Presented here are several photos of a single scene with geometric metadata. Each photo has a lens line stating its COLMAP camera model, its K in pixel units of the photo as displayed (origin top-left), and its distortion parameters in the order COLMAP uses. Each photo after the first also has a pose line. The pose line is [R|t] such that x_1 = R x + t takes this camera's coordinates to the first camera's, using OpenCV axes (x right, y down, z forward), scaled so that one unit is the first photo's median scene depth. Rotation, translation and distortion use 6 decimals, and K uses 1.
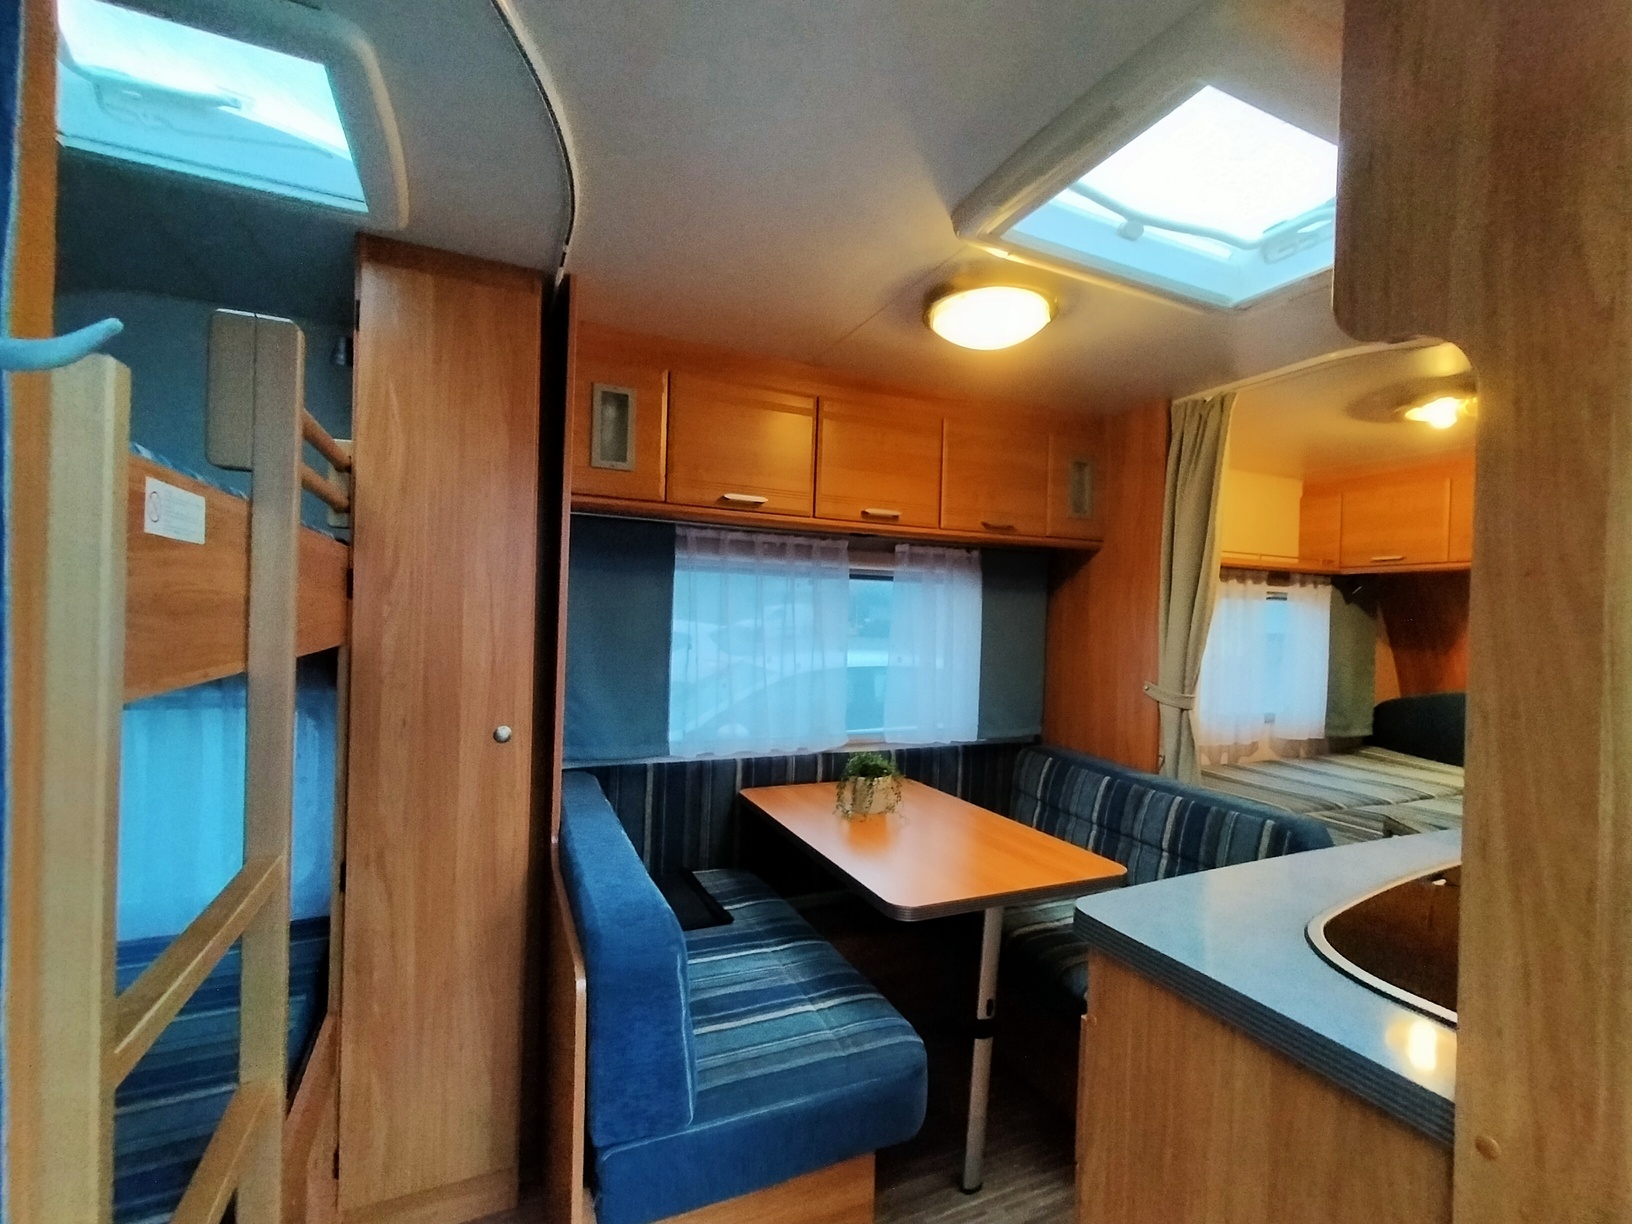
lens RADIAL K [[754.2, 0, 854.9], [0, 754.2, 634.0], [0, 0, 1]] dist [-0.001475, -0.000336]
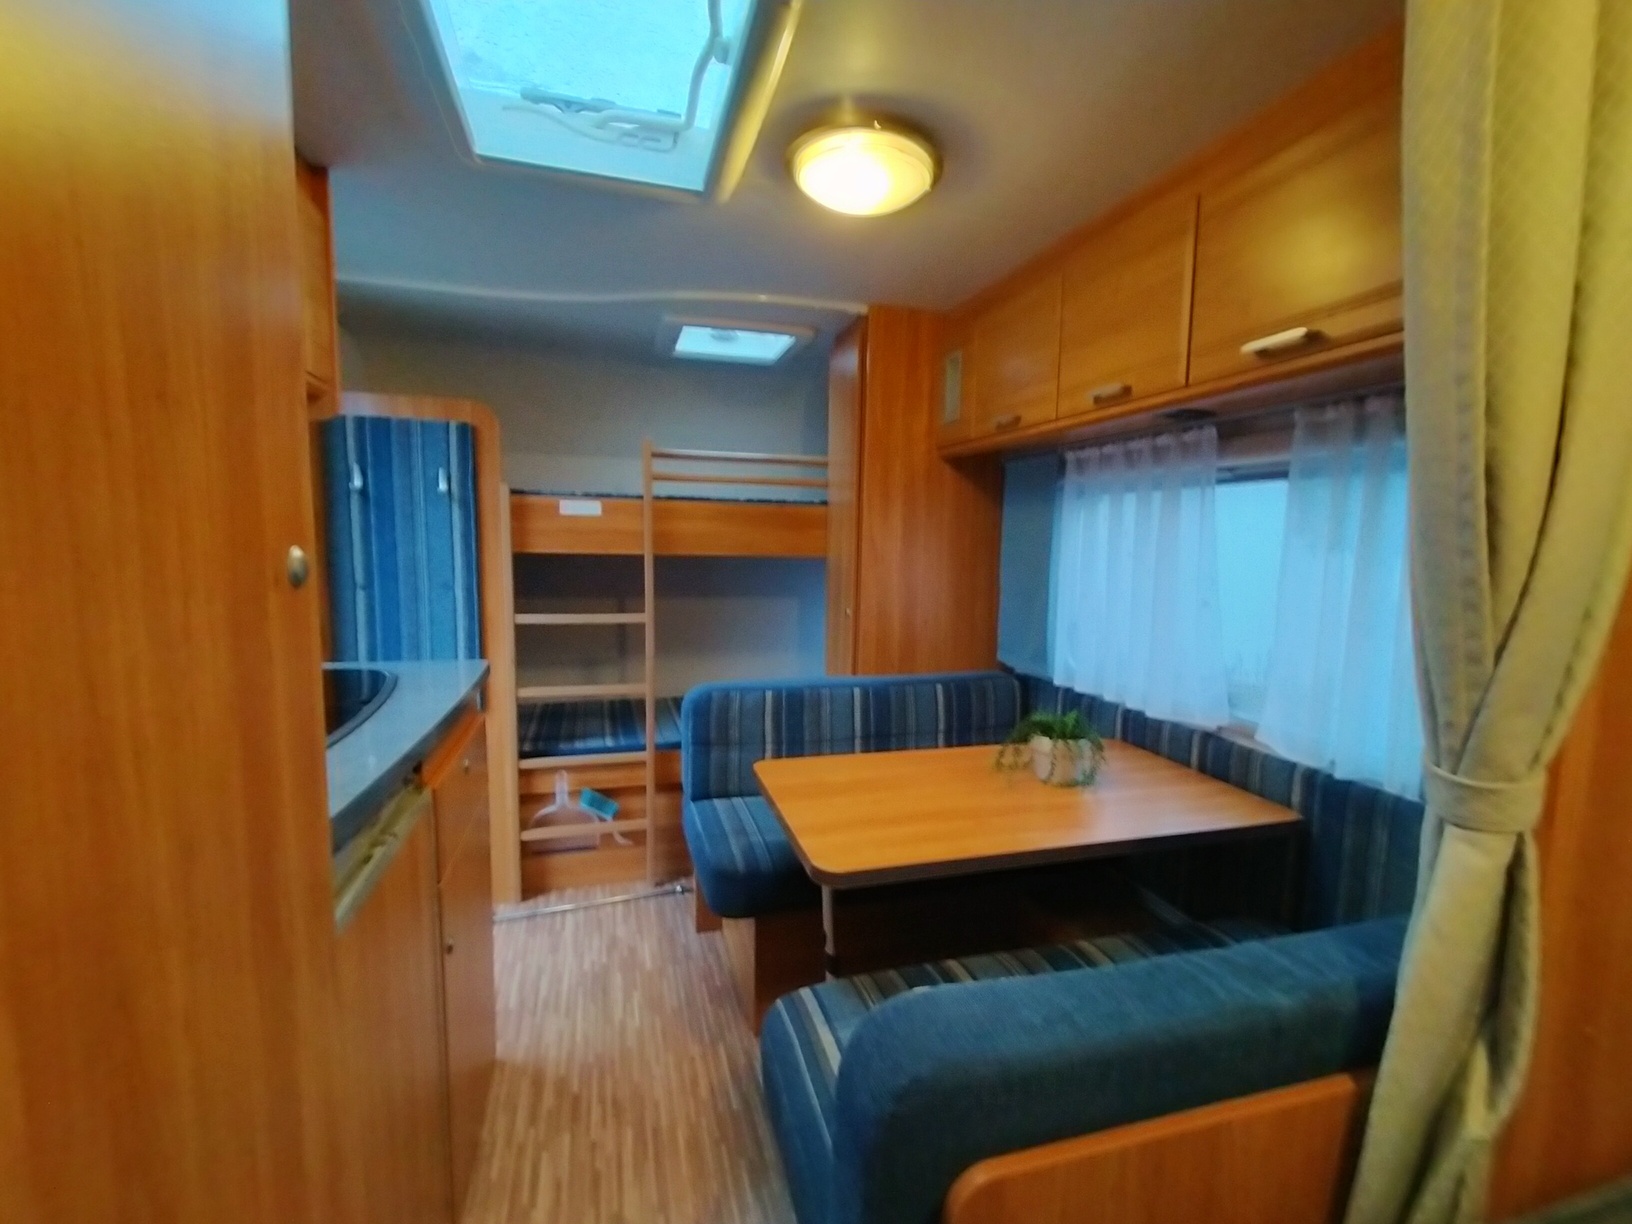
lens RADIAL K [[754.2, 0, 854.9], [0, 754.2, 634.0], [0, 0, 1]] dist [-0.001475, -0.000336]
pose [[-0.142577, 0.086211, -0.986022, 1.154607], [-0.045686, 0.994564, 0.093564, 0.021644], [0.988729, 0.058387, -0.137863, 1.248605]]
